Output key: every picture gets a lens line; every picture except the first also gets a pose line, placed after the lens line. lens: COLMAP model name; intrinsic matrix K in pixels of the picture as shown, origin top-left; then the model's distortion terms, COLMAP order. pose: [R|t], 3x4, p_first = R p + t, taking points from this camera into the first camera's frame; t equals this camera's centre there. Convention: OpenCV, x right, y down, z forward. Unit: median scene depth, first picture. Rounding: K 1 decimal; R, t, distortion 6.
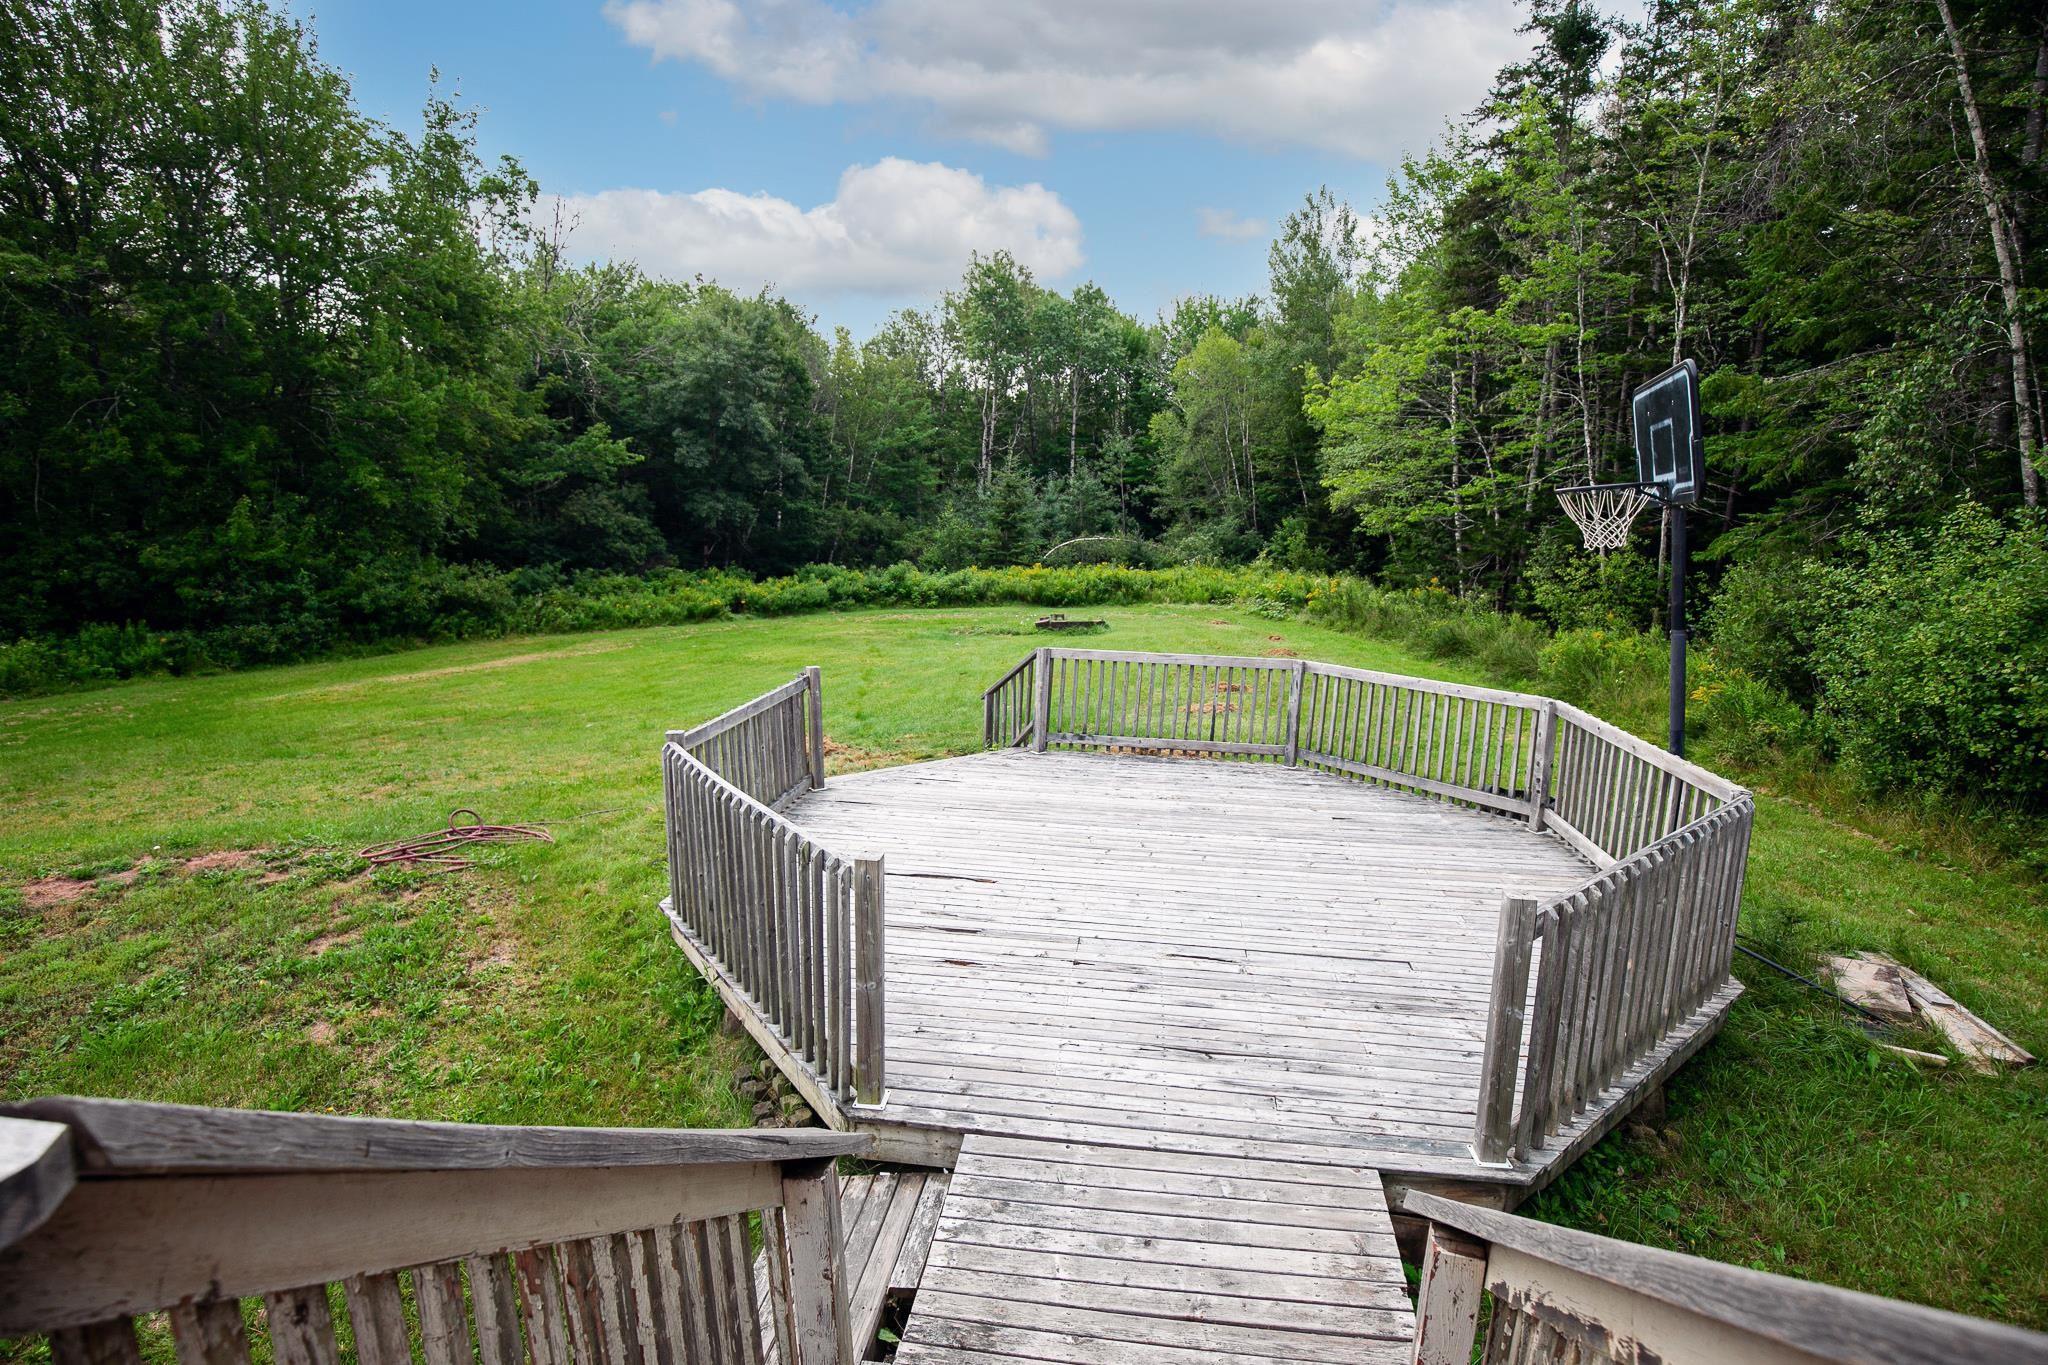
lens RADIAL K [[967.1, 0, 1024.0], [0, 967.1, 682.5], [0, 0, 1]] dist [-0.018886, 0.000041]
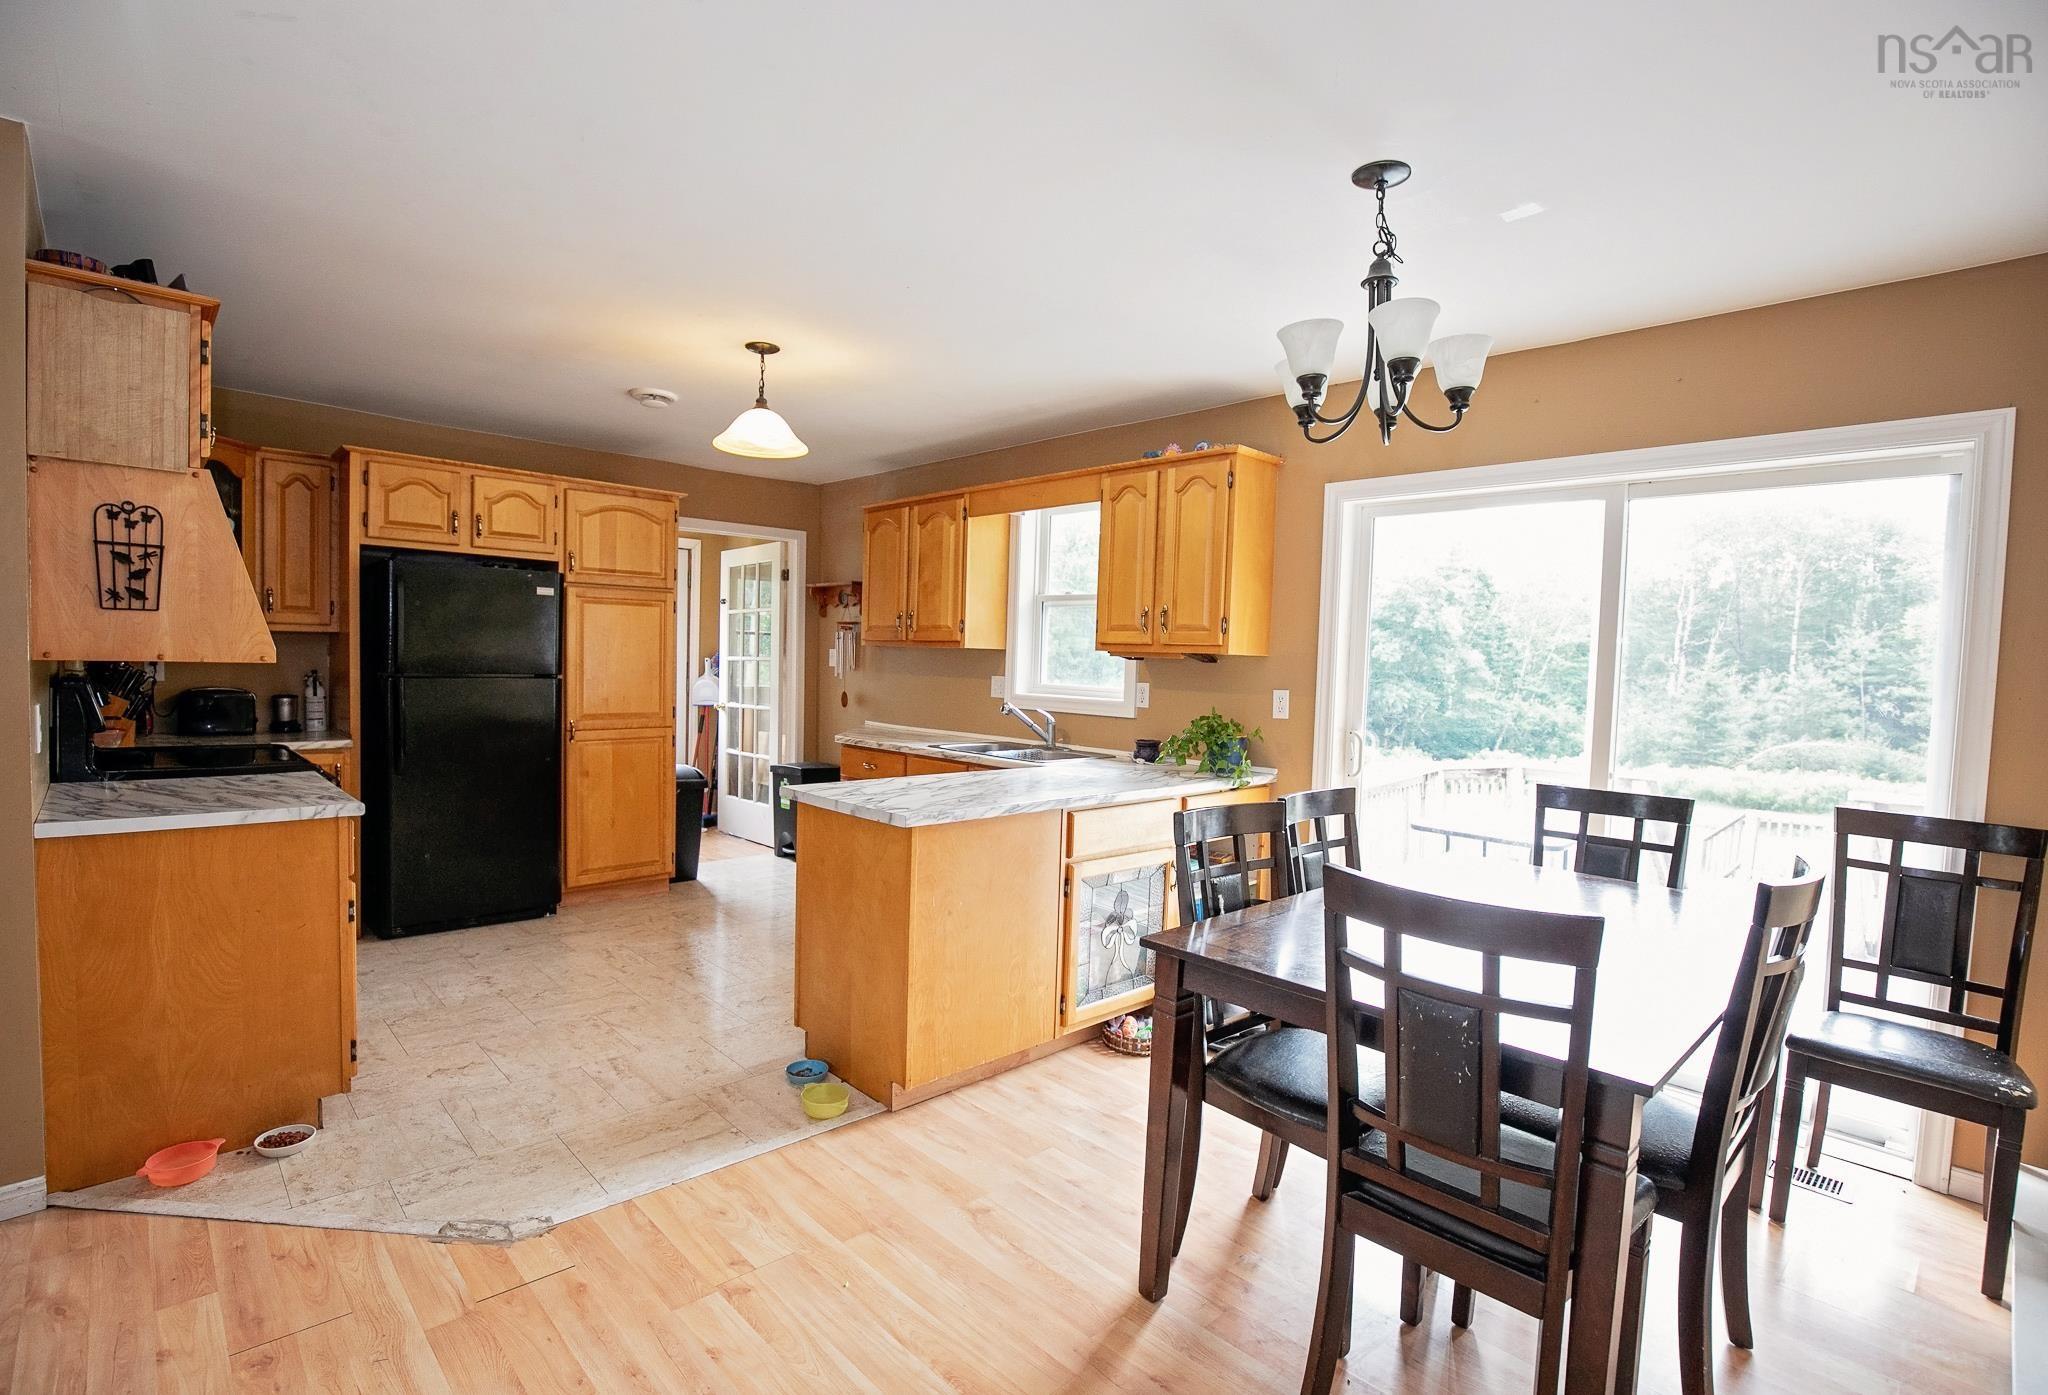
lens RADIAL K [[988.0, 0, 1020.9], [0, 988.0, 707.7], [0, 0, 1]] dist [-0.001379, -0.012567]
pose [[0.814616, 0.042667, -0.578429, -0.005237], [-0.136071, 0.983516, -0.119084, 0.026875], [0.563813, 0.175715, 0.806994, -0.157534]]
